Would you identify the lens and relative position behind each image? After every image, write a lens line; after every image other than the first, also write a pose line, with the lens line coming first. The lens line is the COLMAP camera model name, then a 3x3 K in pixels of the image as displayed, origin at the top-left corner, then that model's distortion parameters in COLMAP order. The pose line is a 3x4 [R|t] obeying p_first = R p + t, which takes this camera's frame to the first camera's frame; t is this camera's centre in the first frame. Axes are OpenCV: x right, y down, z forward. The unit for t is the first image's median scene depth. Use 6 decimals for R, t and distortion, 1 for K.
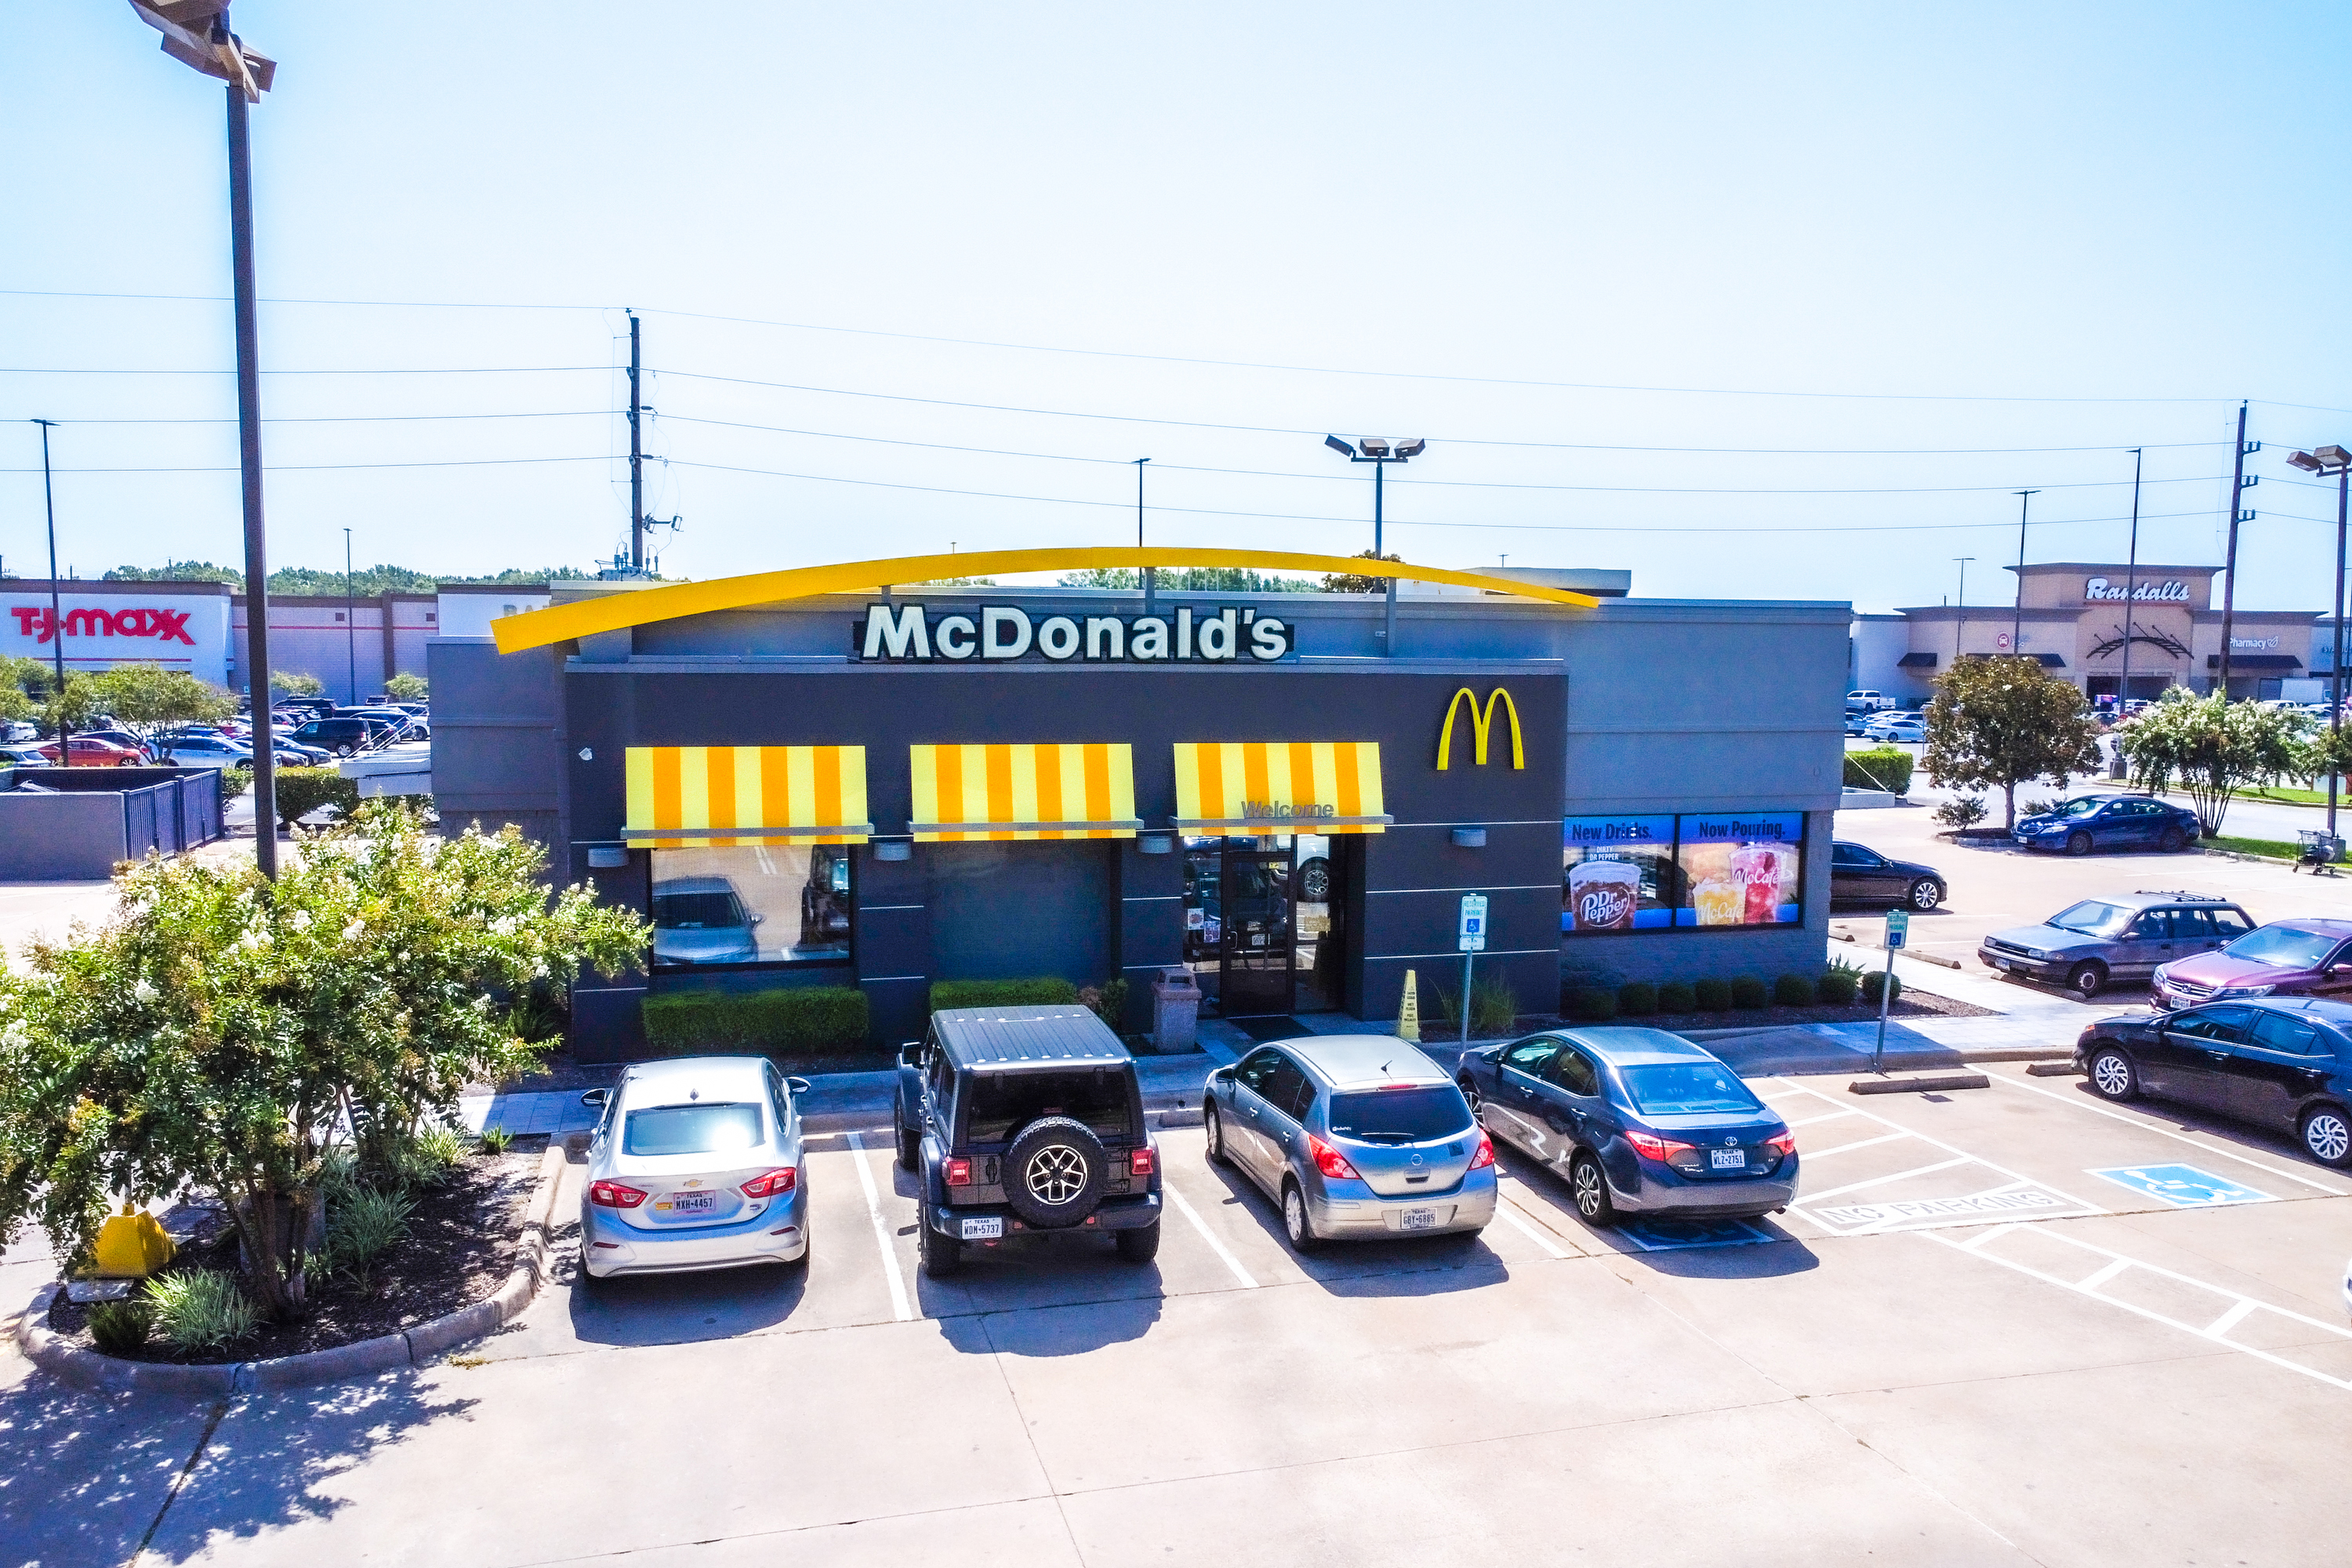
lens RADIAL K [[1771.2, 0, 1181.7], [0, 1771.2, 821.5], [0, 0, 1]] dist [0.000970, 0.002376]
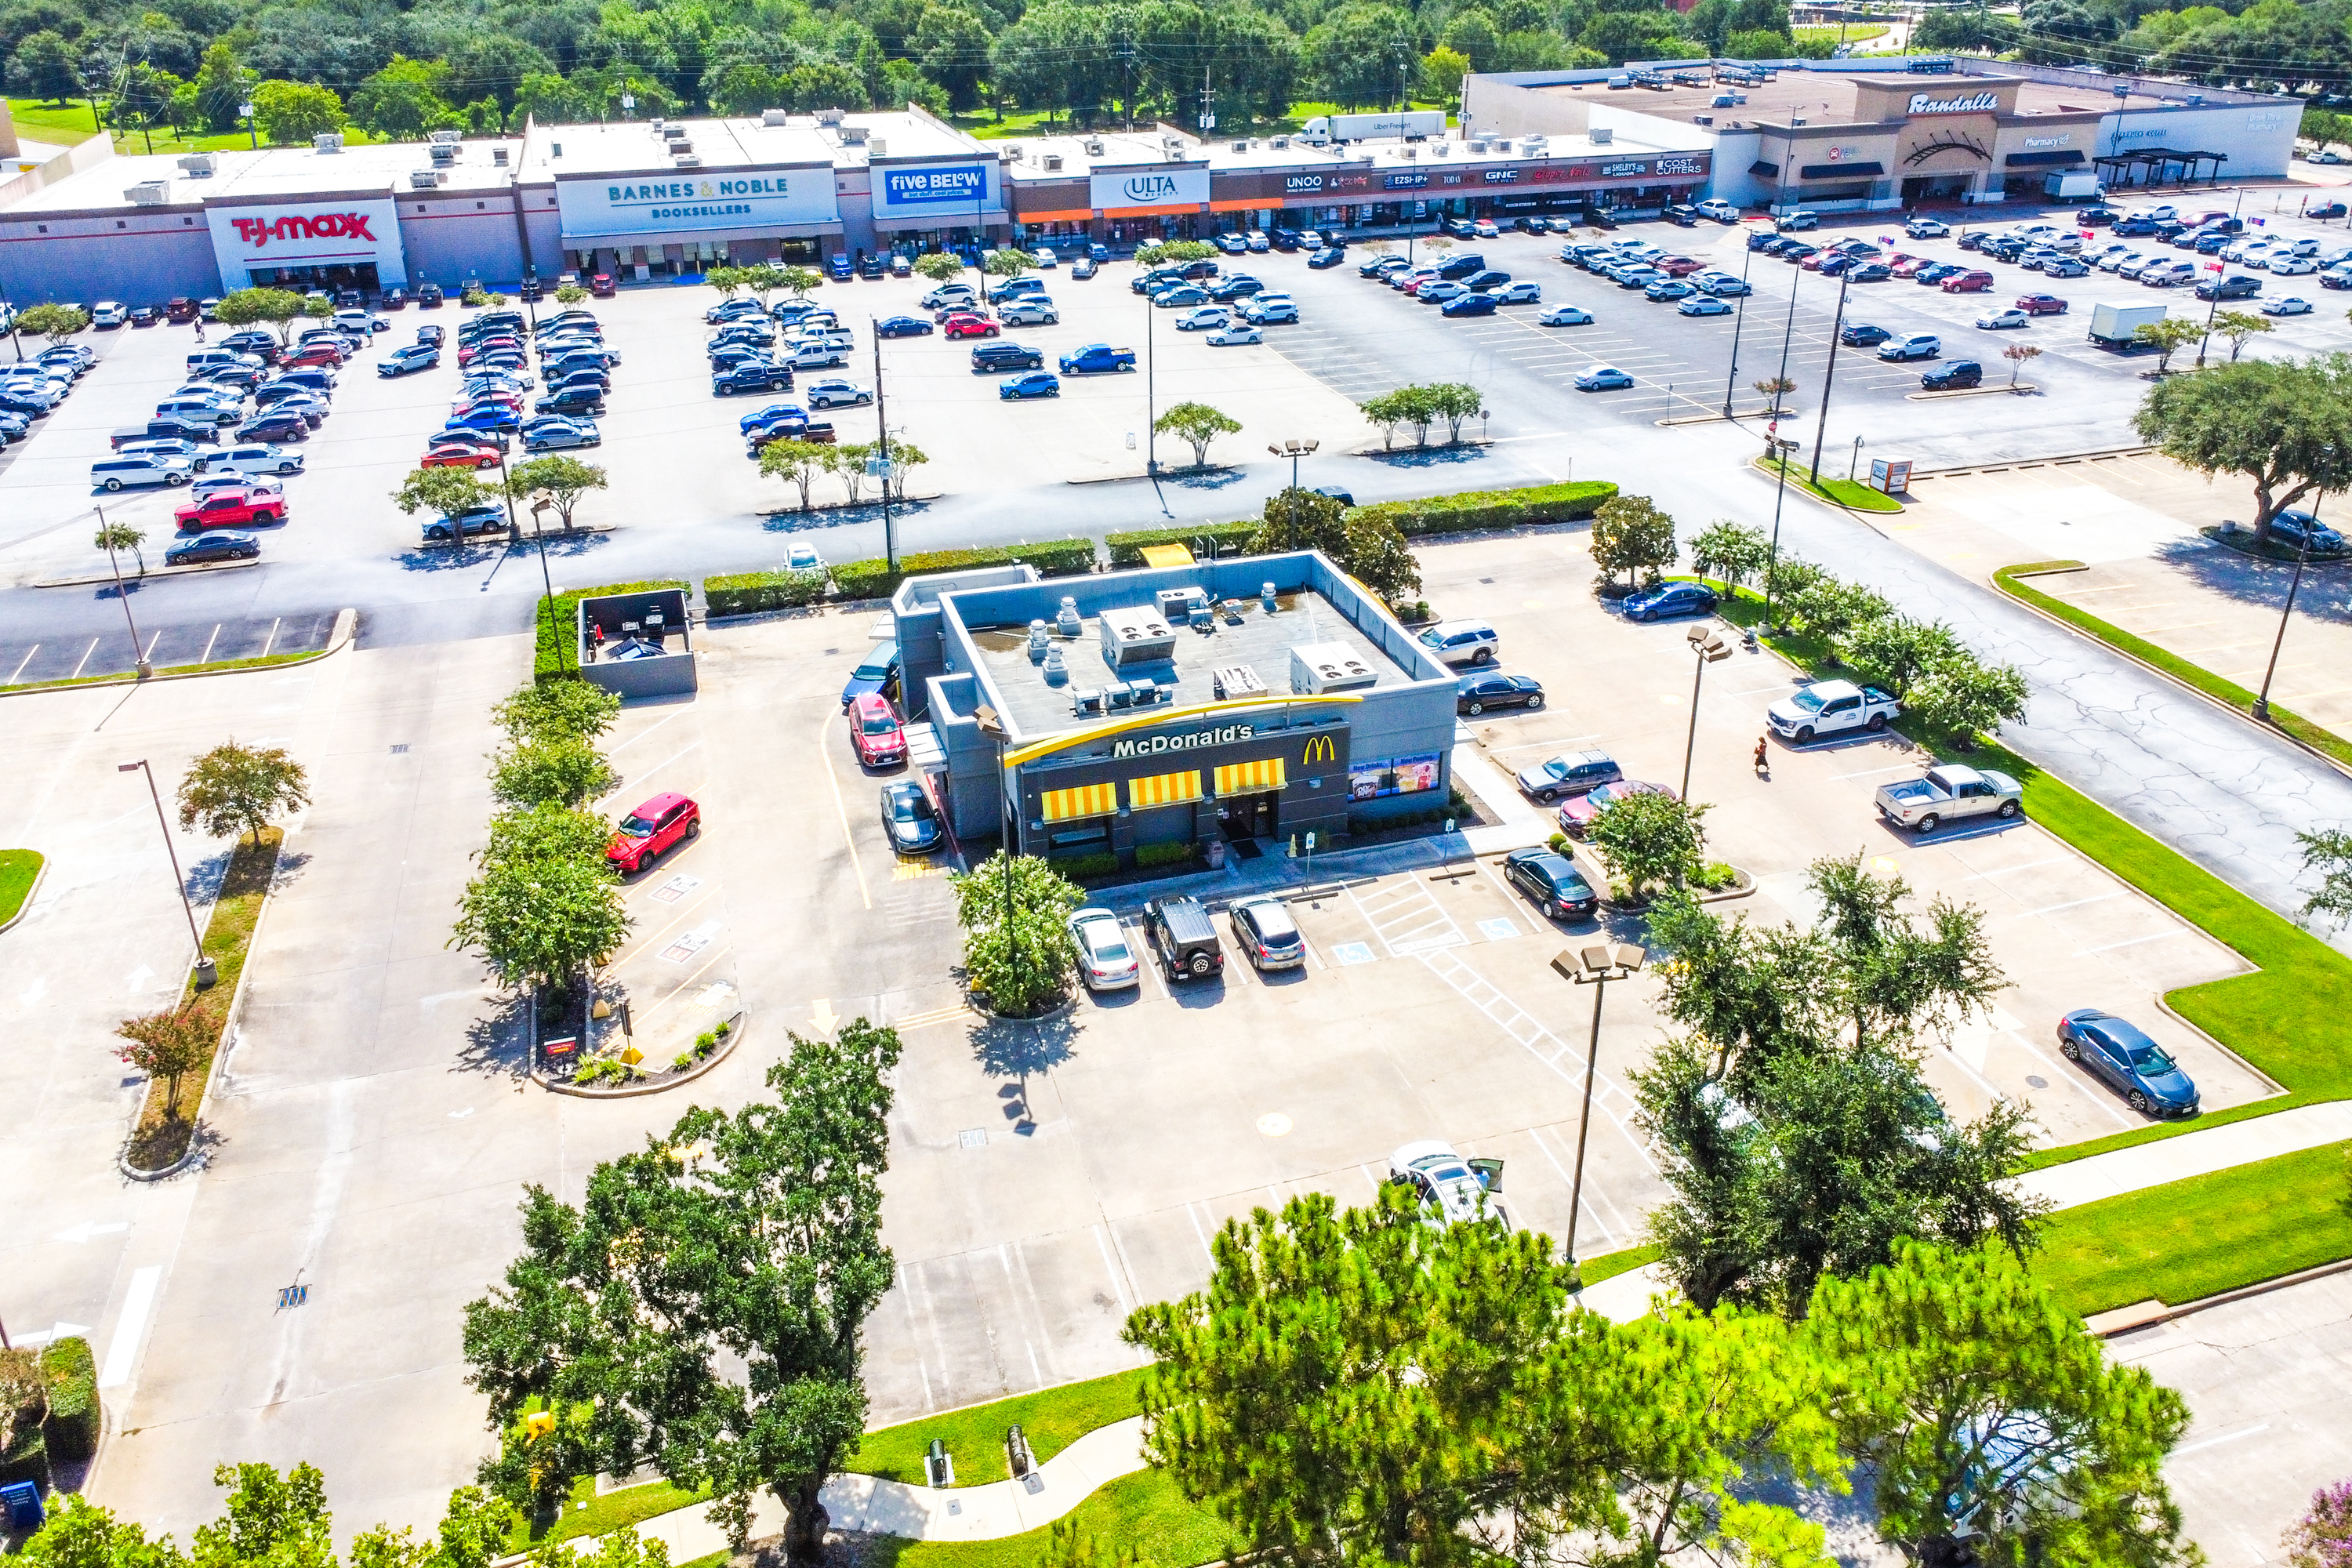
lens RADIAL K [[1758.9, 0, 1180.2], [0, 1758.9, 710.3], [0, 0, 1]] dist [0.004001, -0.002385]
pose [[0.999448, -0.025372, 0.021454, -0.123357], [0.016622, 0.940871, 0.338356, -1.148800], [-0.028770, -0.337813, 0.940774, -1.763415]]
